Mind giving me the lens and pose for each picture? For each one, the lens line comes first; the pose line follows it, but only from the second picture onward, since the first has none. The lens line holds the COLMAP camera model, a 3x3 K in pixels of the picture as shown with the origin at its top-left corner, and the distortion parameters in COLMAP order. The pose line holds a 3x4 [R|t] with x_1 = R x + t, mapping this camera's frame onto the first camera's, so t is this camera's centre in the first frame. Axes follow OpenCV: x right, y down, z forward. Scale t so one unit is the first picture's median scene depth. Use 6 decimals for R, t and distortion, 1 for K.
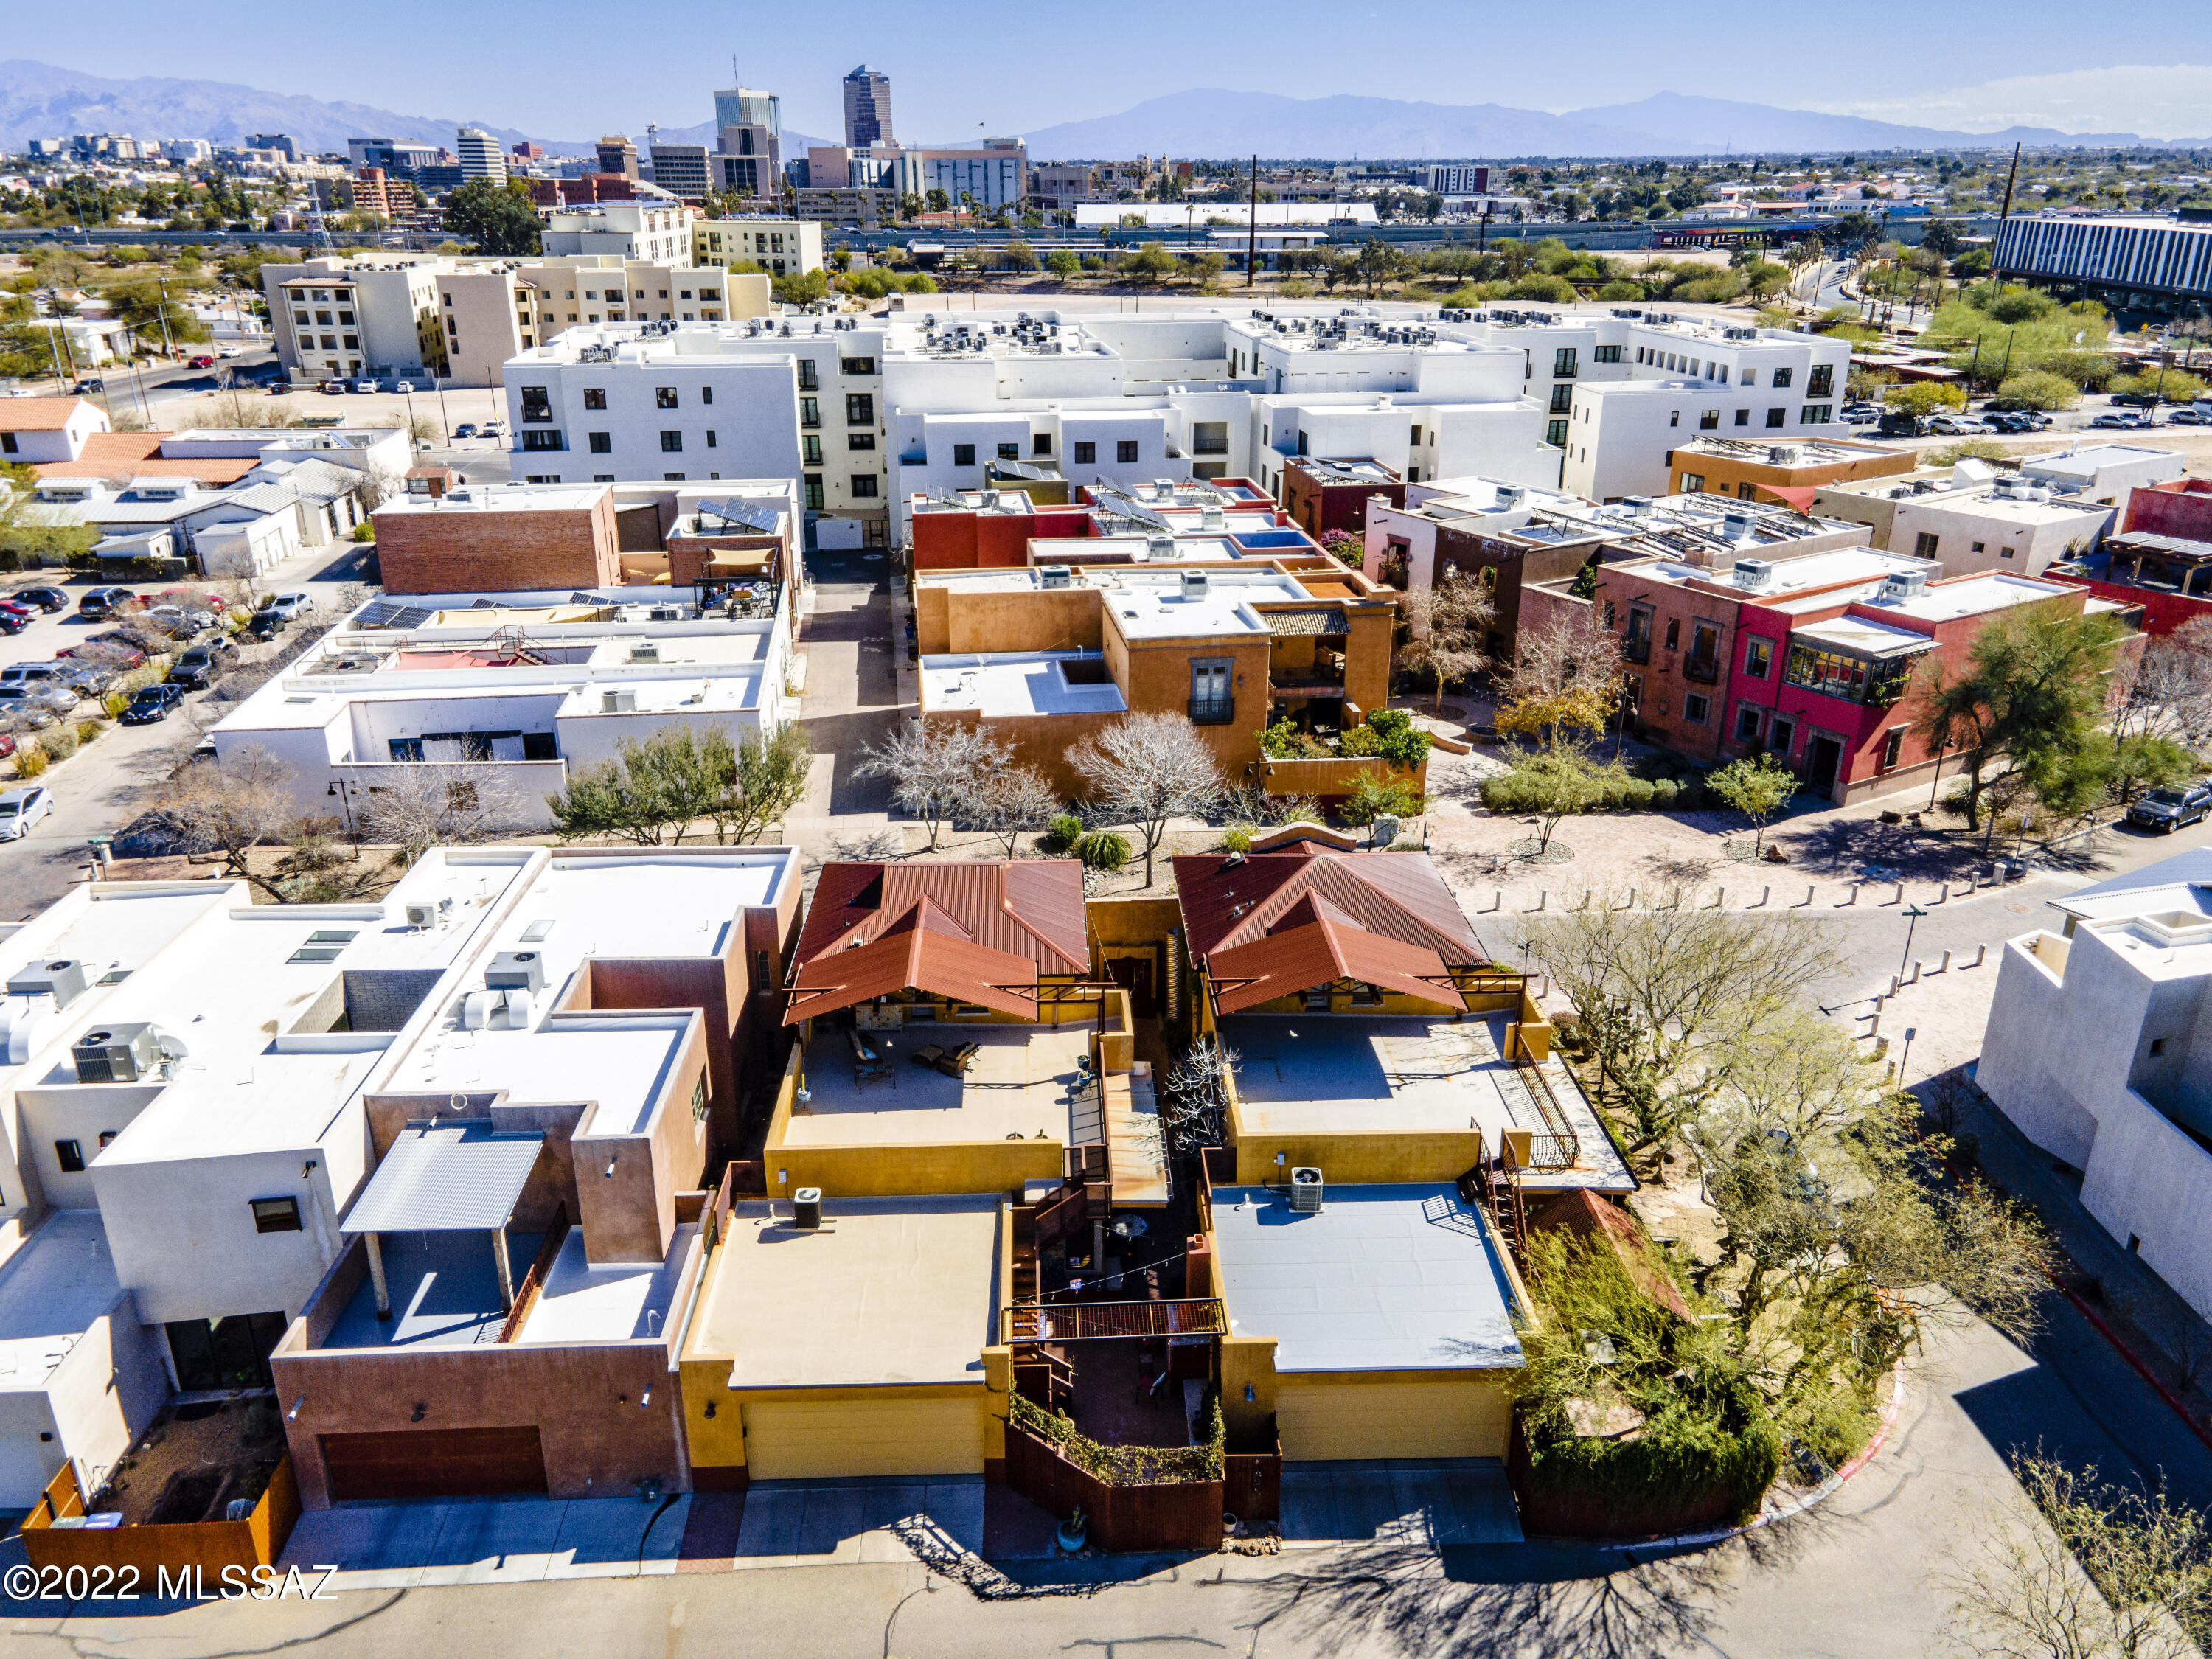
lens RADIAL K [[1606.1, 0, 1106.0], [0, 1606.1, 829.5], [0, 0, 1]] dist [0.009383, 0.062513]
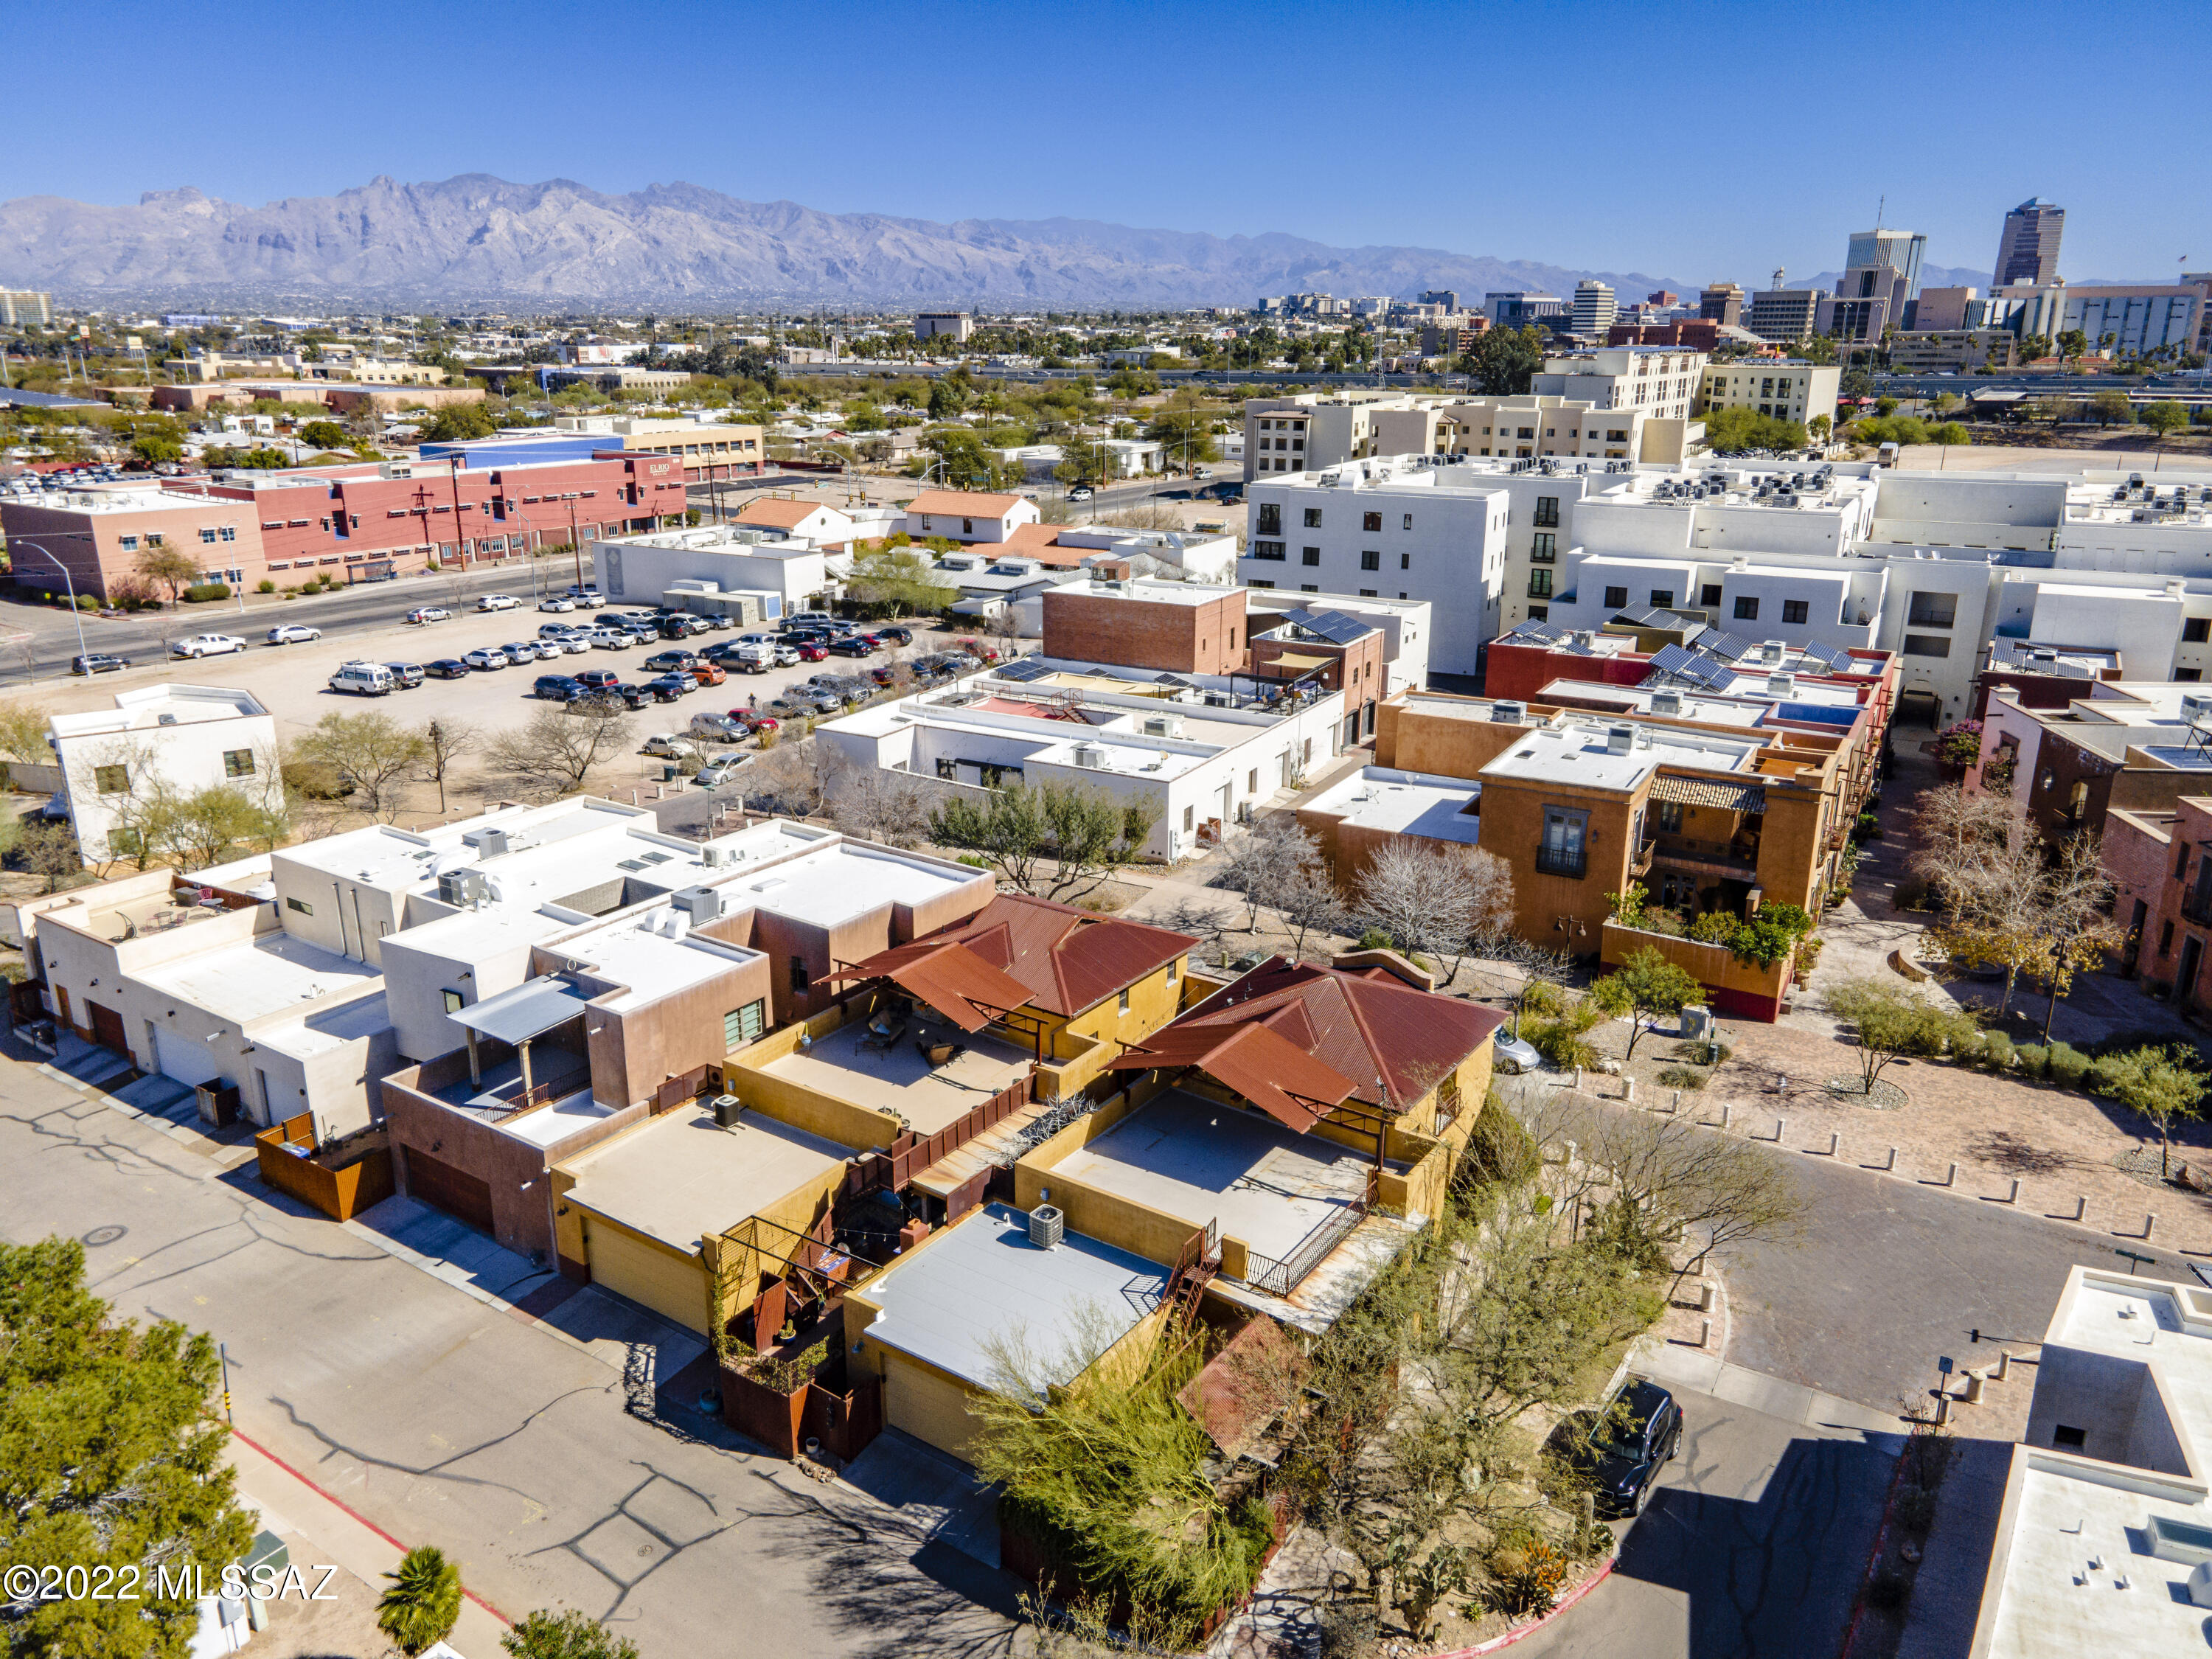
lens RADIAL K [[1599.4, 0, 1108.5], [0, 1599.4, 874.9], [0, 0, 1]] dist [0.036238, 0.009011]
pose [[0.802663, 0.199310, -0.562145, 0.279295], [-0.229327, 0.973190, 0.017600, -0.014689], [0.550582, 0.114788, 0.826851, 0.035241]]
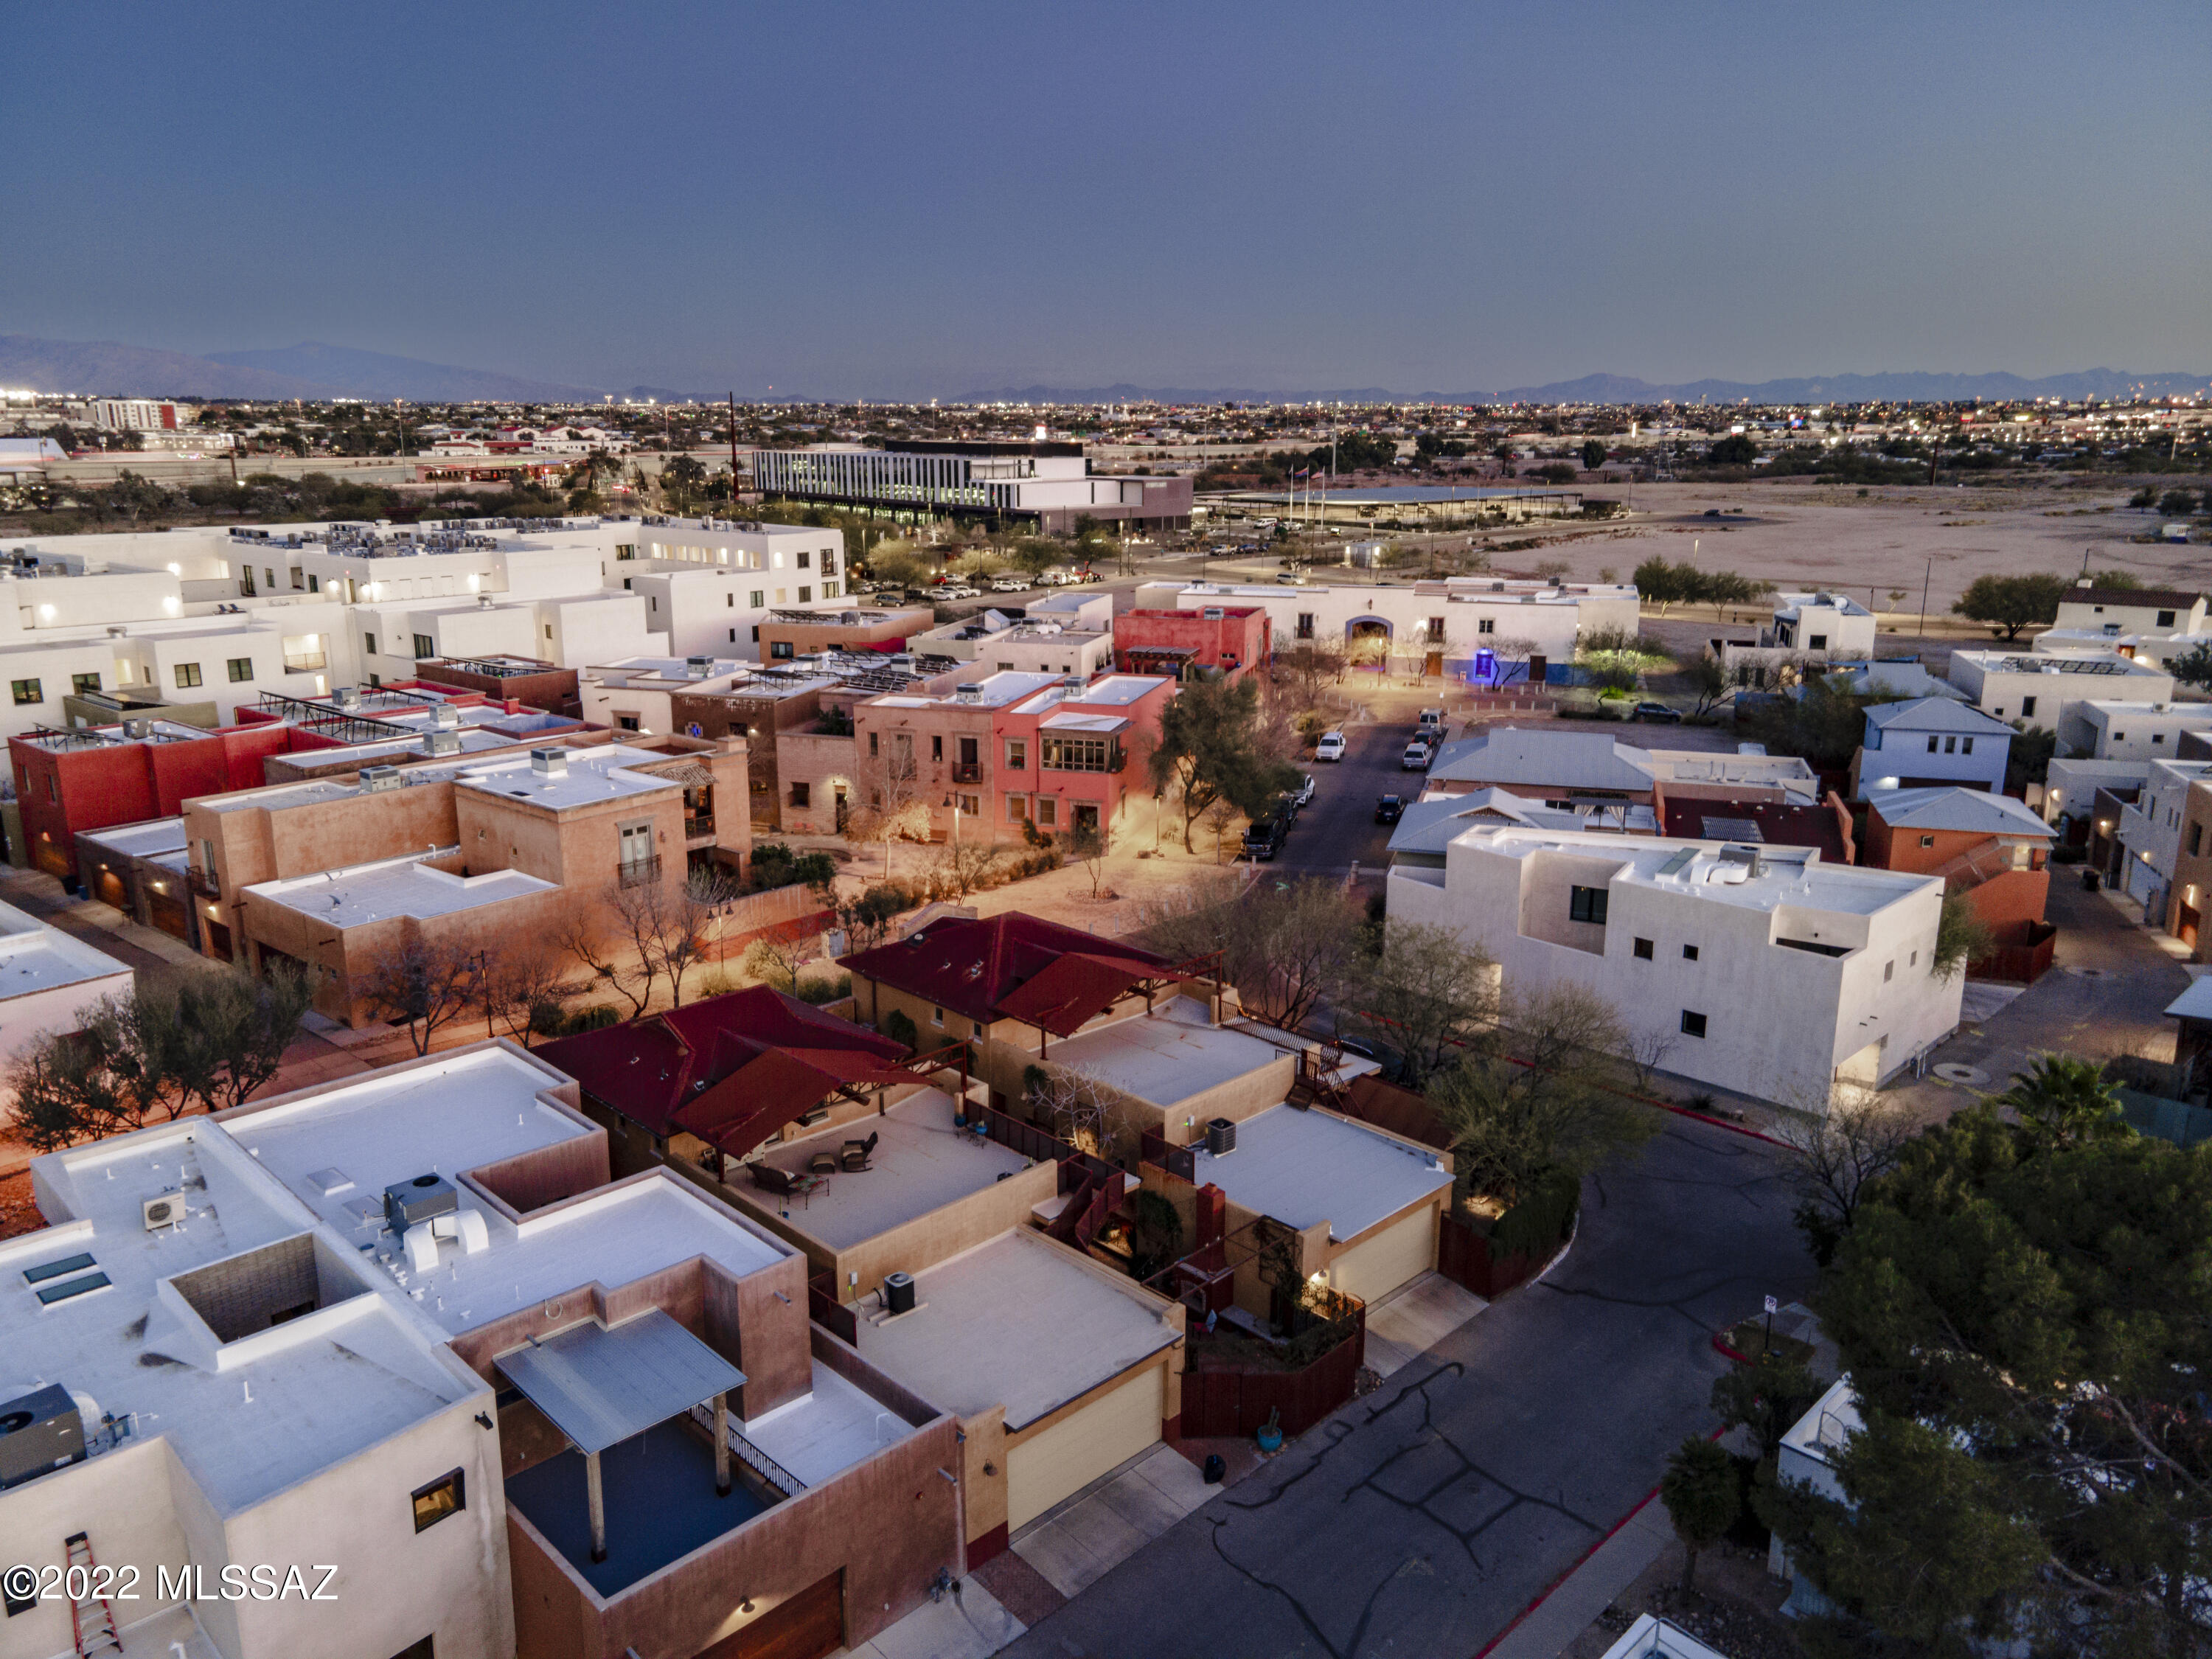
lens RADIAL K [[1599.4, 0, 1108.5], [0, 1599.4, 874.9], [0, 0, 1]] dist [0.036238, 0.009011]
pose [[0.732147, -0.183905, 0.655850, -0.270964], [0.254573, 0.966966, -0.013044, 0.011290], [-0.631786, 0.176512, 0.754778, 0.044553]]
